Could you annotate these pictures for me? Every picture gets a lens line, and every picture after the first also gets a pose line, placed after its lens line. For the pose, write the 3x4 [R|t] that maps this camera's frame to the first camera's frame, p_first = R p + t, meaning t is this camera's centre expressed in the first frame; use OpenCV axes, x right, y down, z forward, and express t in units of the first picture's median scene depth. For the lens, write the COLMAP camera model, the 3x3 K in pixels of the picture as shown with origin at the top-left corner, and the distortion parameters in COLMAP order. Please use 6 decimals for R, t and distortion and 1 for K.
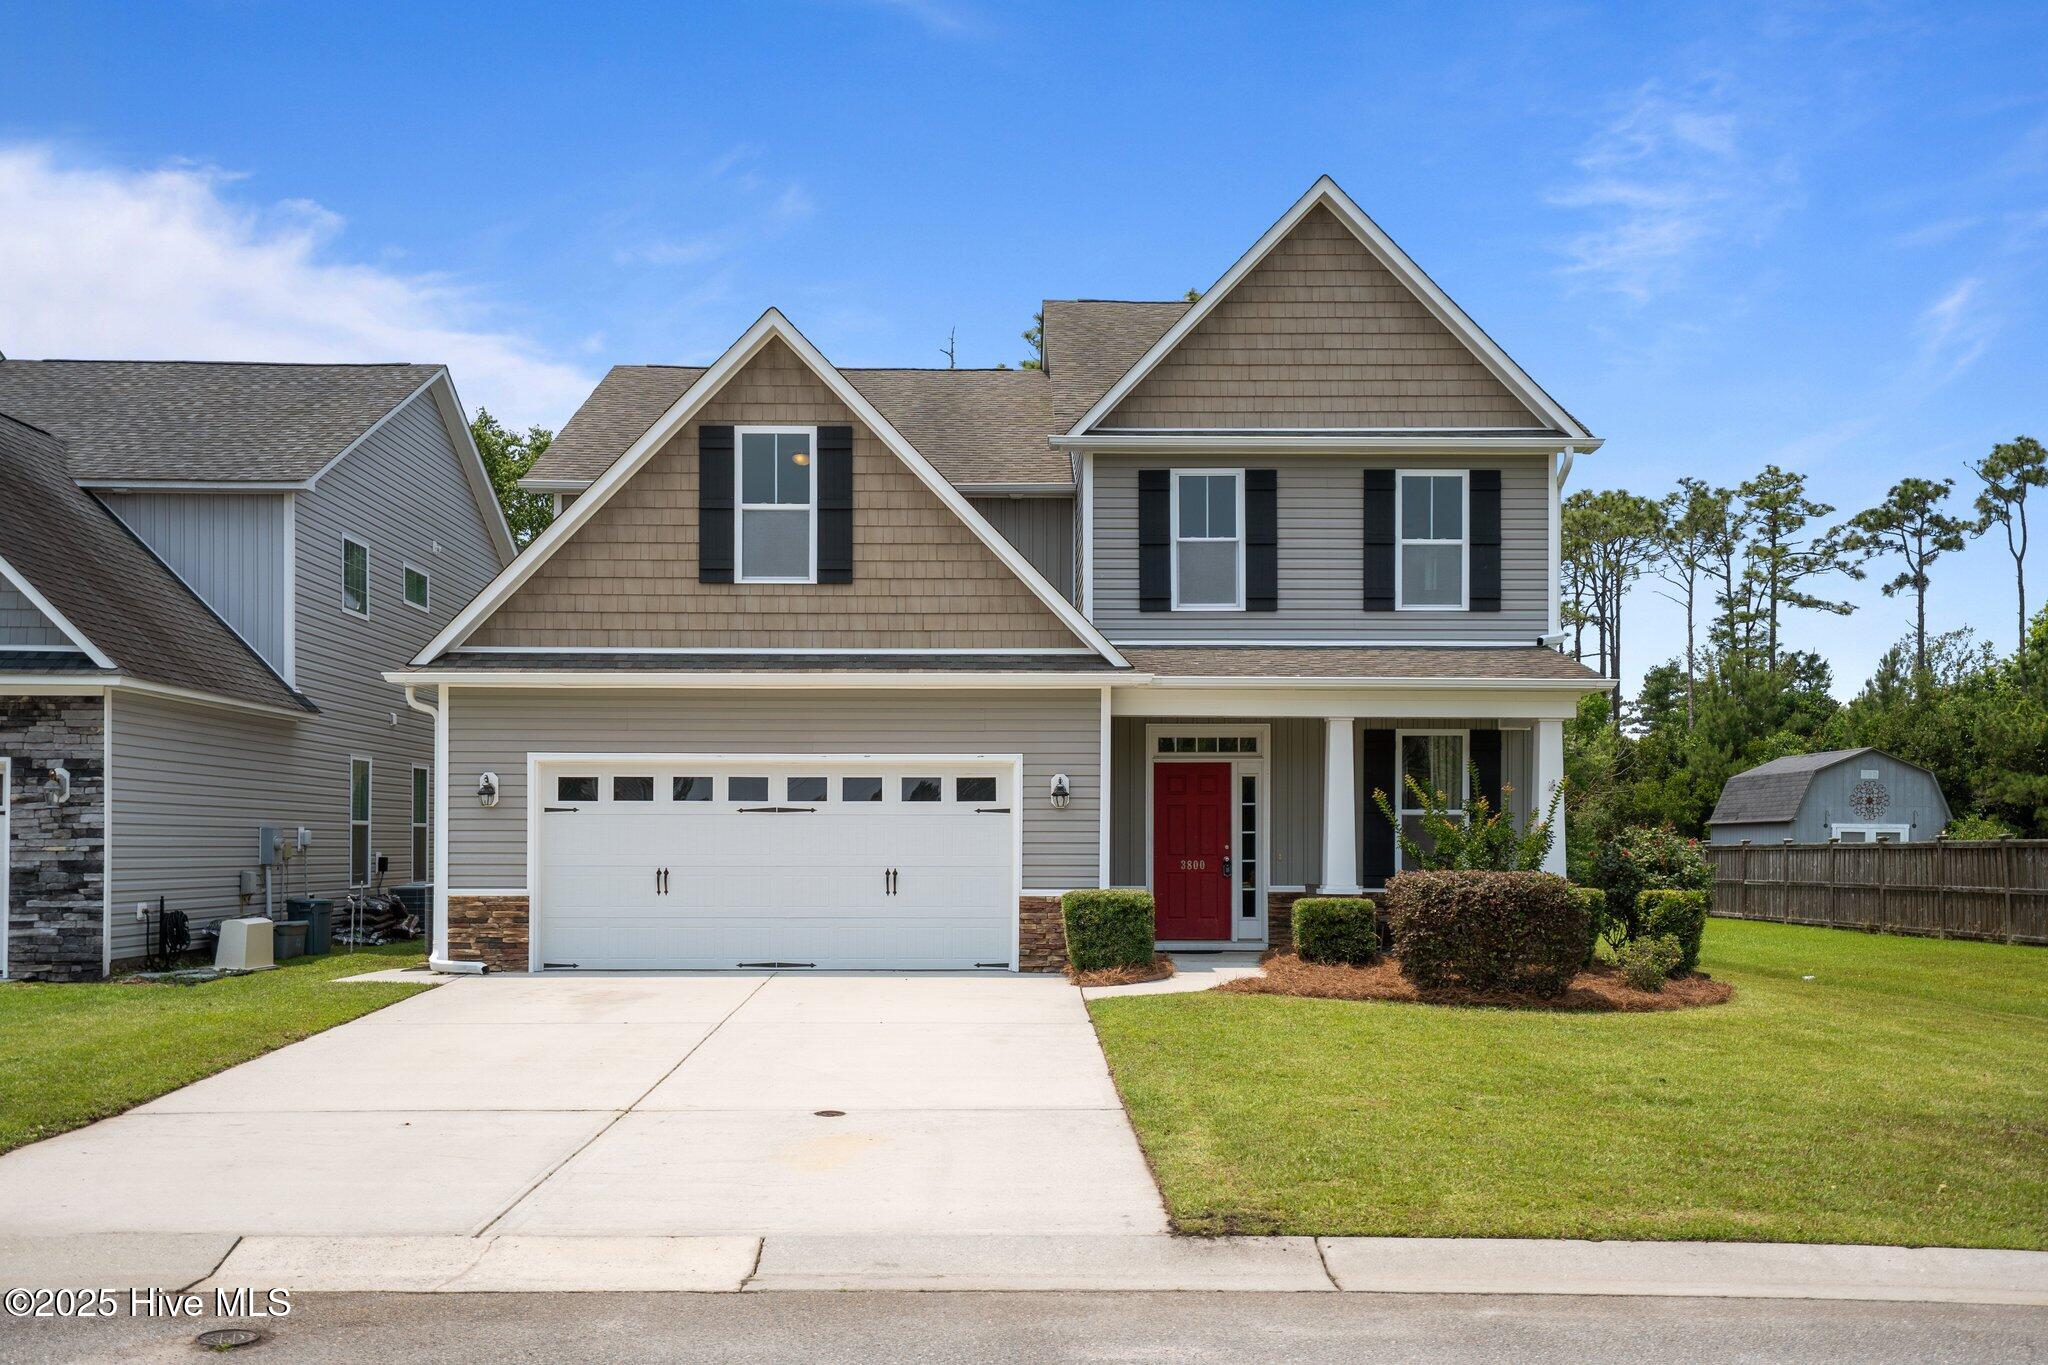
lens RADIAL K [[1958.8, 0, 1024.0], [0, 1958.8, 682.5], [0, 0, 1]] dist [0.060931, -0.016807]
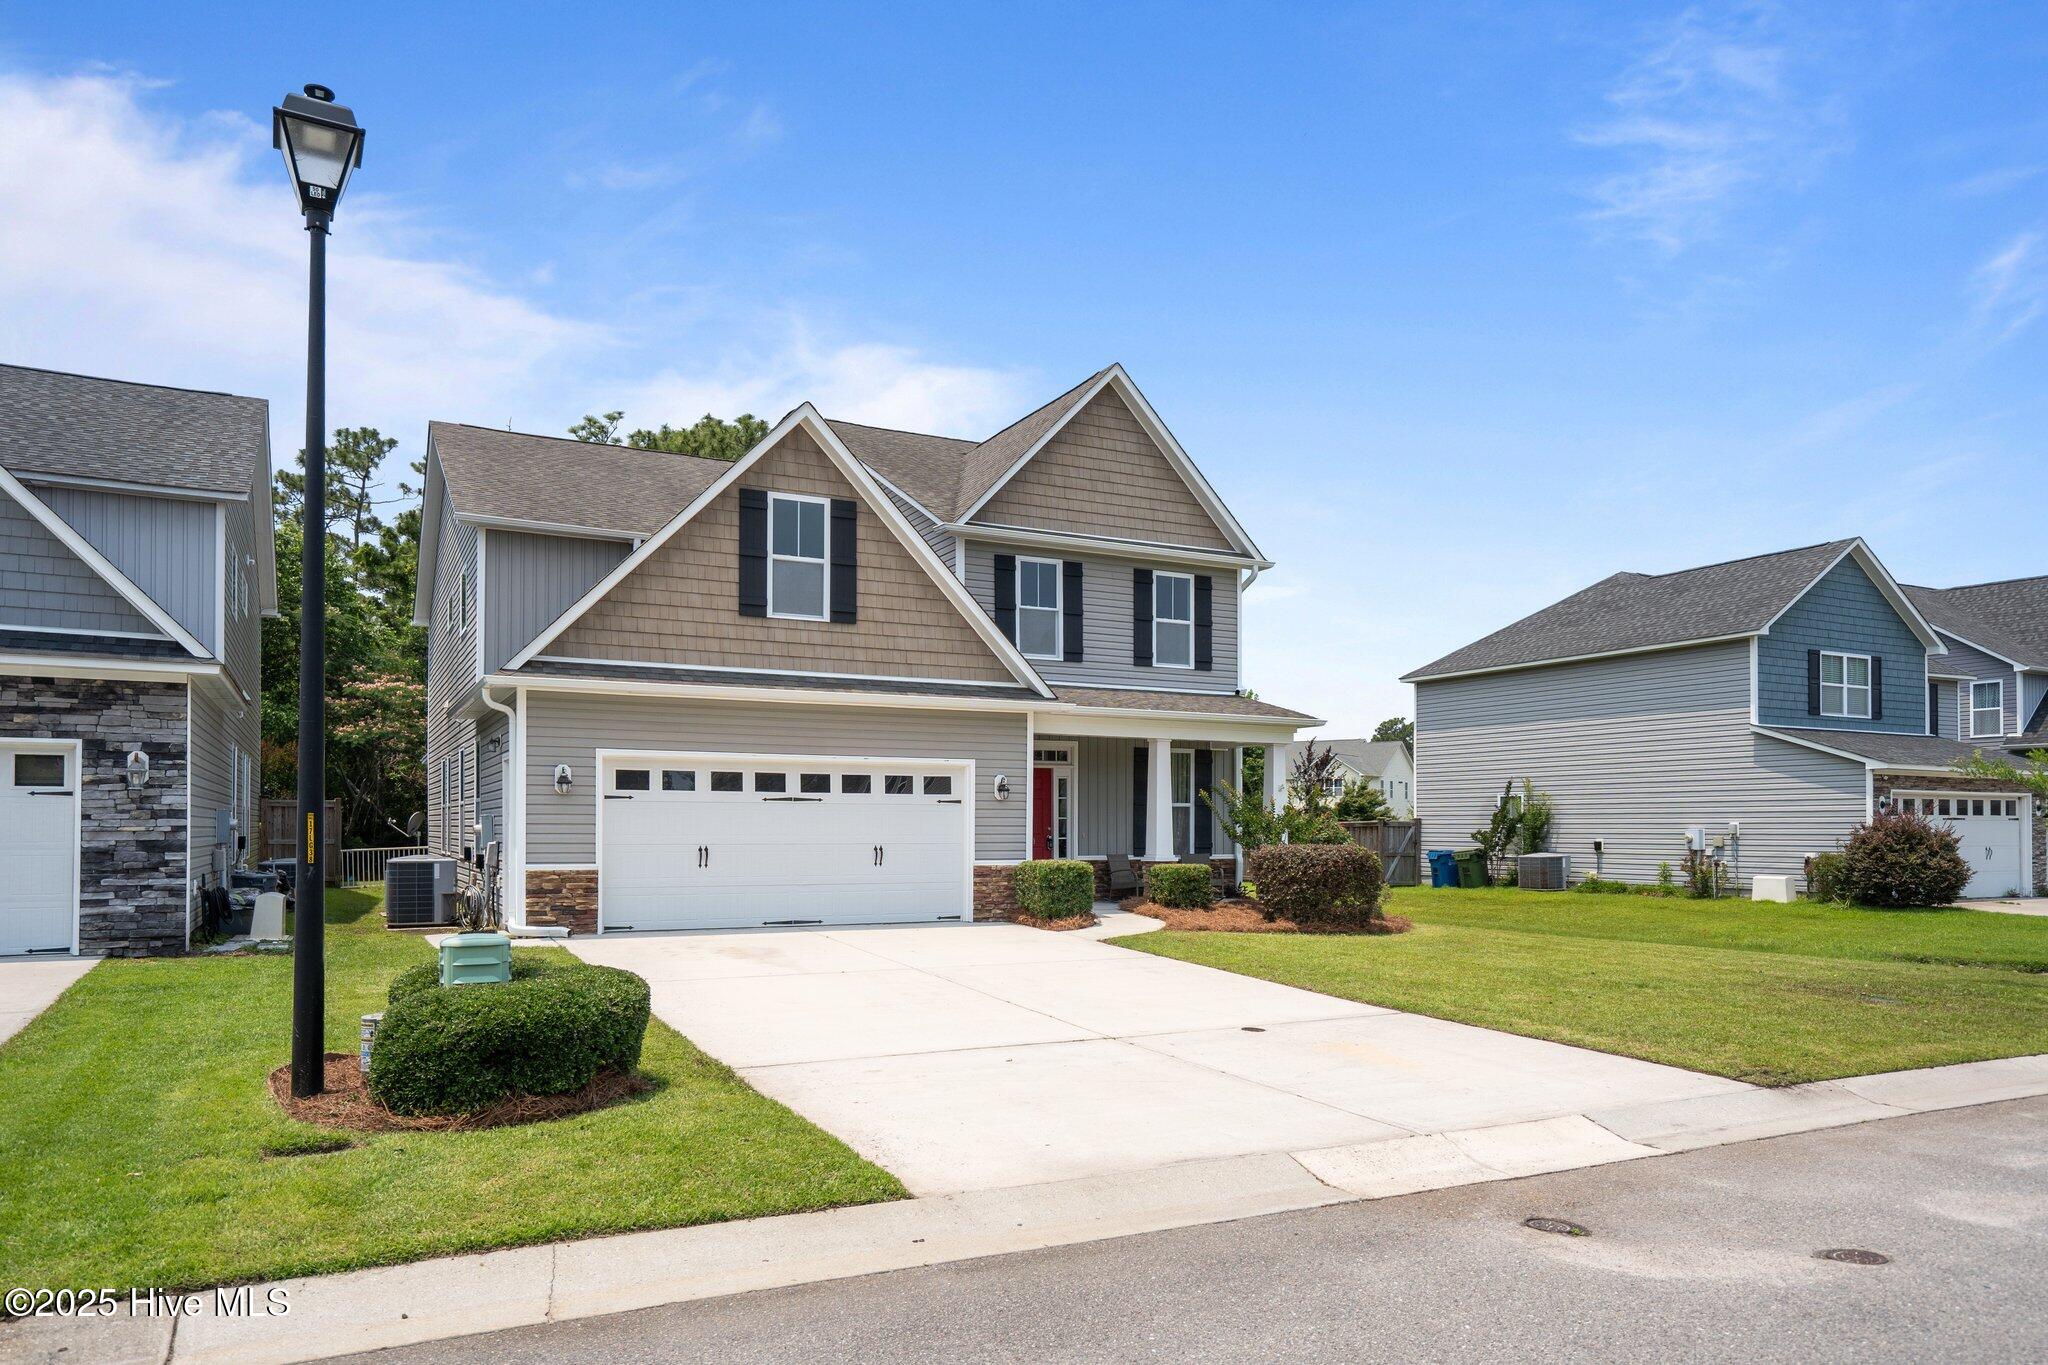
lens RADIAL K [[1353.8, 0, 1021.1], [0, 1353.8, 708.3], [0, 0, 1]] dist [-0.000505, 0.002385]
pose [[0.890058, 0.040050, 0.454085, -0.391899], [-0.041076, 0.999127, -0.007609, 0.007184], [-0.453993, -0.011879, 0.890926, 0.158945]]
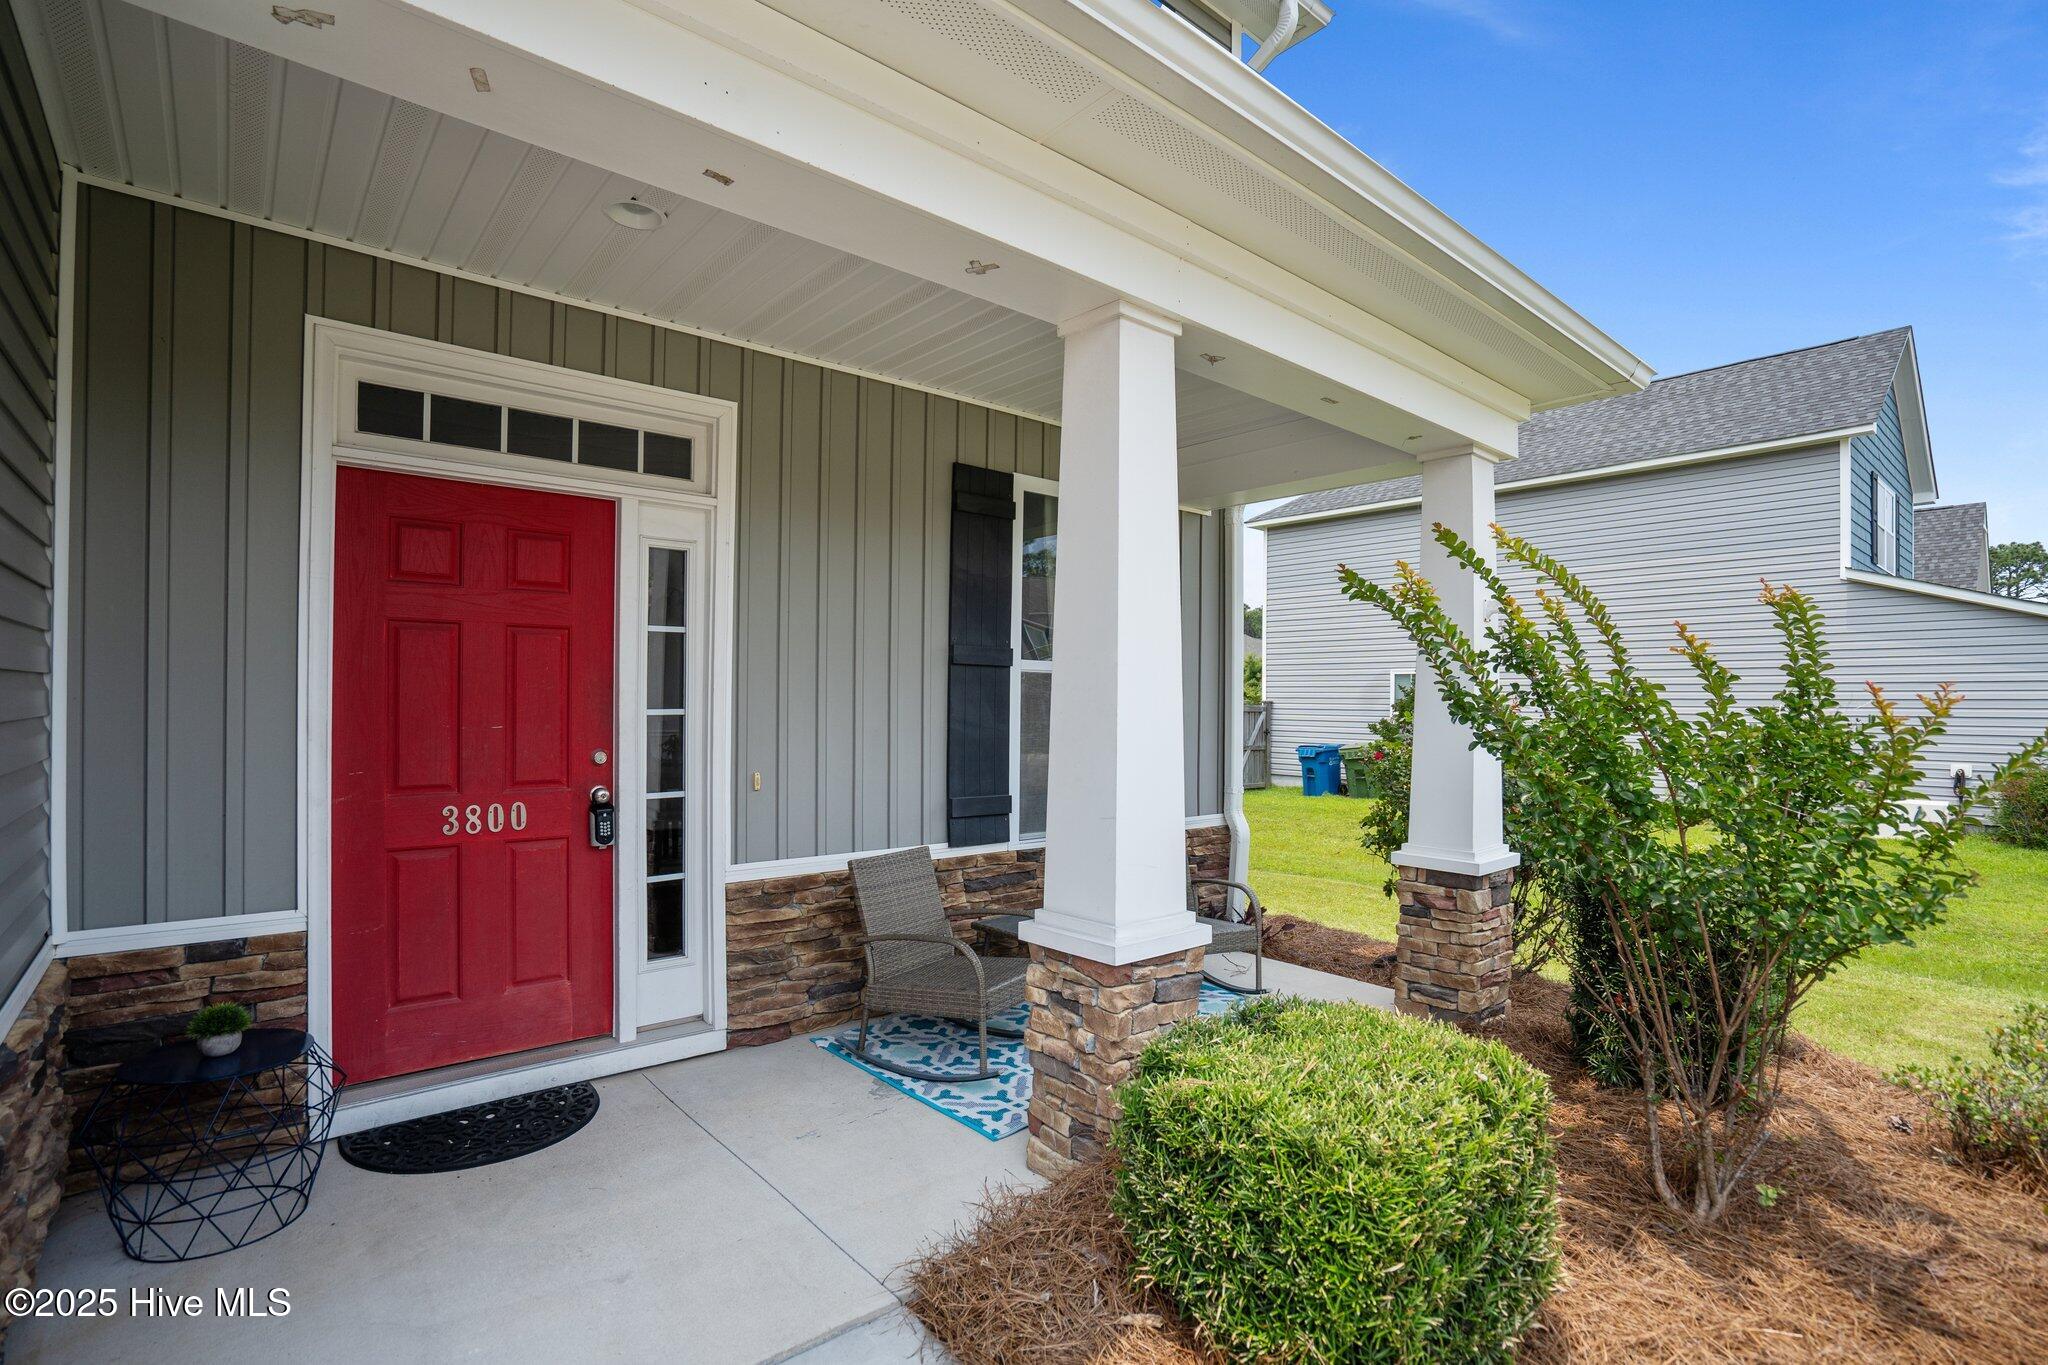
lens RADIAL K [[960.5, 0, 1026.9], [0, 960.5, 697.8], [0, 0, 1]] dist [-0.075485, 0.044858]
pose [[0.763068, 0.007541, 0.646274, 0.060991], [-0.064762, 0.995792, 0.064846, 0.065245], [-0.643066, -0.091336, 0.760345, 0.913214]]
